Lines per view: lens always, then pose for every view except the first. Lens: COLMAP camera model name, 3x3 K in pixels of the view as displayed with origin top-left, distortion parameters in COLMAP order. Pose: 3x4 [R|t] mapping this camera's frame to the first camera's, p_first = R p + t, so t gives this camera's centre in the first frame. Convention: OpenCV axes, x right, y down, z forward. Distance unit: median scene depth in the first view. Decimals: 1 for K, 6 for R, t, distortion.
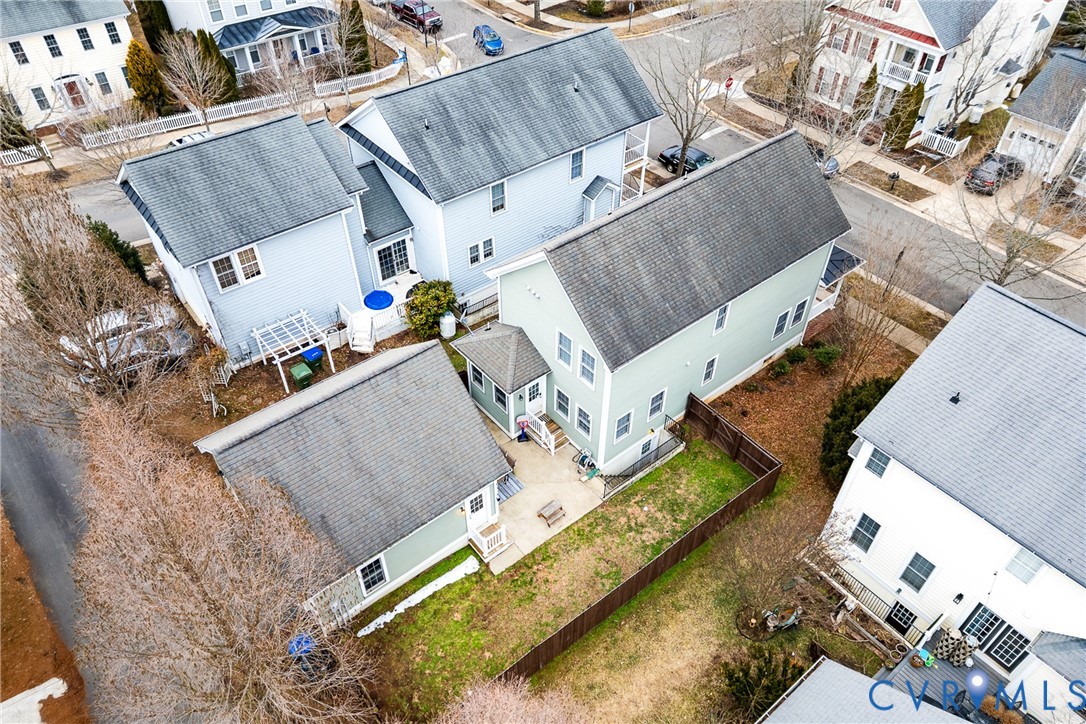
lens RADIAL K [[745.8, 0, 542.0], [0, 745.8, 361.4], [0, 0, 1]] dist [0.049072, -0.028616]
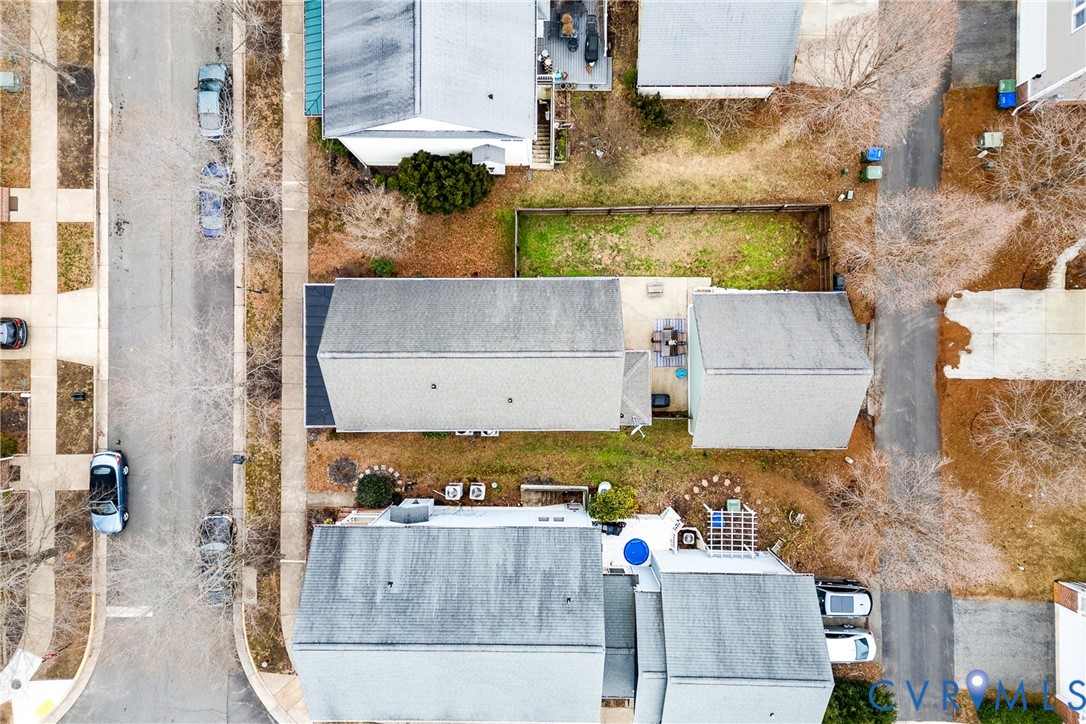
lens RADIAL K [[745.8, 0, 544.7], [0, 745.8, 358.5], [0, 0, 1]] dist [0.049072, -0.028616]
pose [[-0.774907, -0.632072, 0.001684, 0.094333], [0.447892, -0.547223, 0.707064, -1.016489], [-0.445994, 0.548663, 0.707147, 0.123723]]
